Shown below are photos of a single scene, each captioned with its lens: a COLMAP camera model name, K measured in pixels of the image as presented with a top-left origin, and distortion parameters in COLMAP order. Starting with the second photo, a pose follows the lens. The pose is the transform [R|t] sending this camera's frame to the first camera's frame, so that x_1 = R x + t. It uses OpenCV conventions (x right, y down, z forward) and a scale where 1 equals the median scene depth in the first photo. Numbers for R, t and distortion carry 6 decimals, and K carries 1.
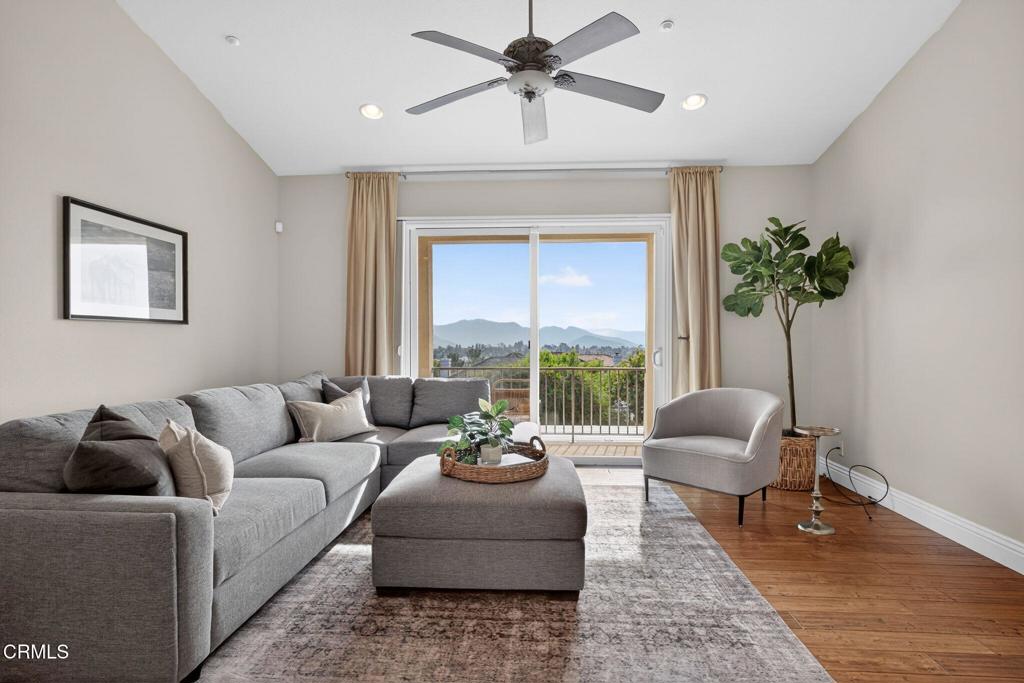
lens RADIAL K [[541.1, 0, 512.0], [0, 541.1, 341.5], [0, 0, 1]] dist [0.001165, -0.000317]
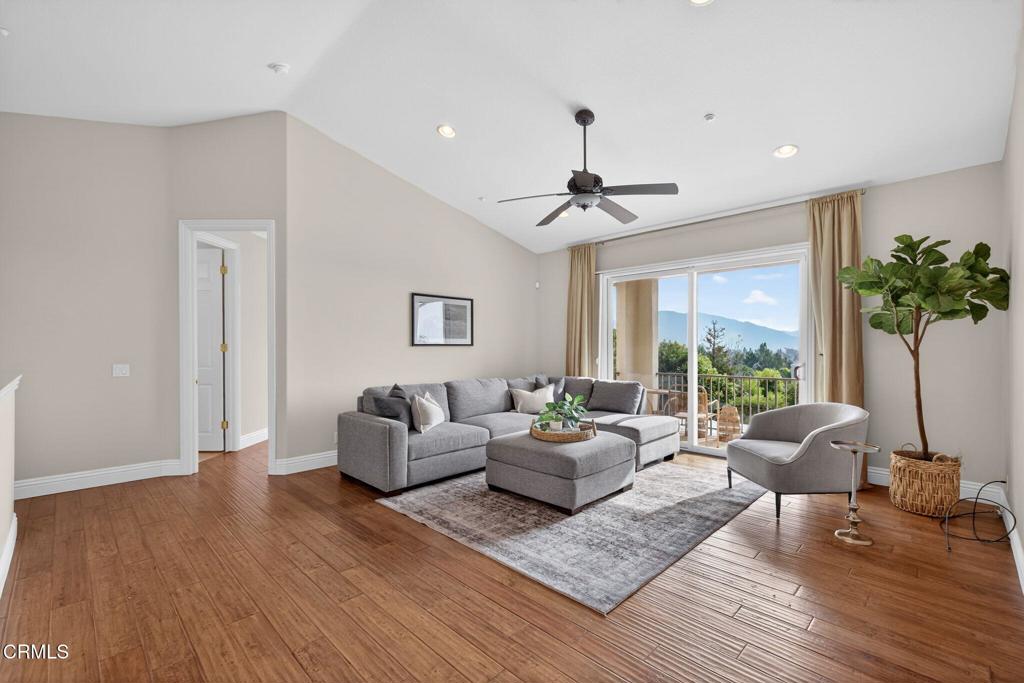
lens RADIAL K [[444.5, 0, 512.0], [0, 444.5, 341.5], [0, 0, 1]] dist [0.002862, 0.000070]
pose [[0.747377, -0.007741, -0.664355, 0.643698], [-0.000082, 0.999931, -0.011744, -0.033288], [0.664400, 0.008832, 0.747325, -0.112343]]
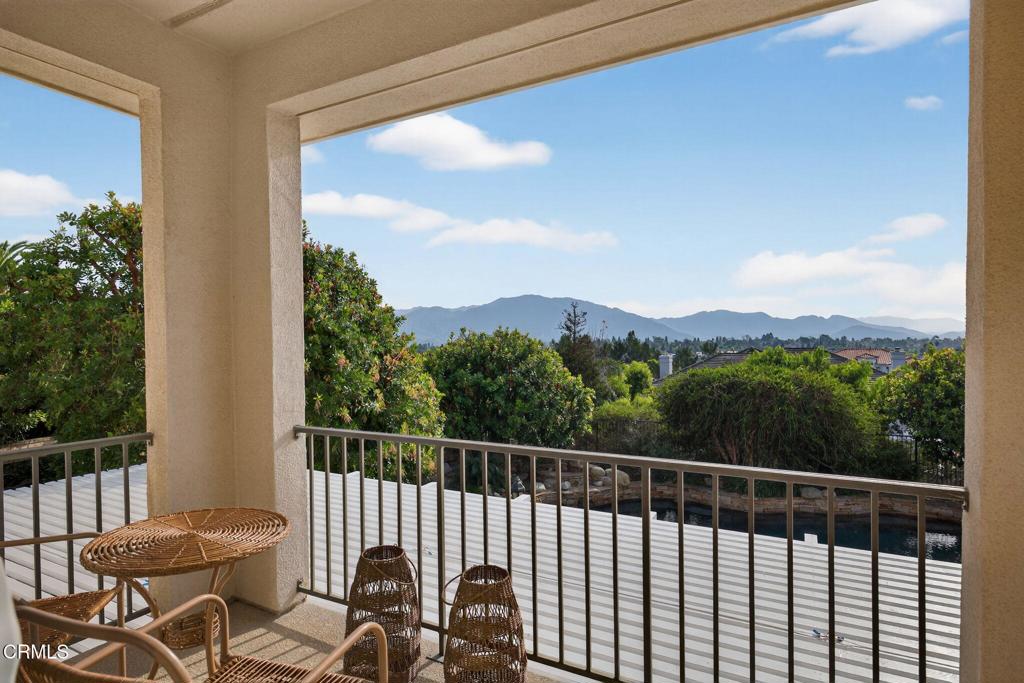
lens RADIAL K [[541.1, 0, 512.0], [0, 541.1, 341.5], [0, 0, 1]] dist [0.001165, -0.000317]
pose [[0.908765, -0.008262, -0.417227, 0.336191], [0.013011, 0.999879, 0.008540, -0.033303], [0.417106, -0.013190, 0.908762, 1.422111]]
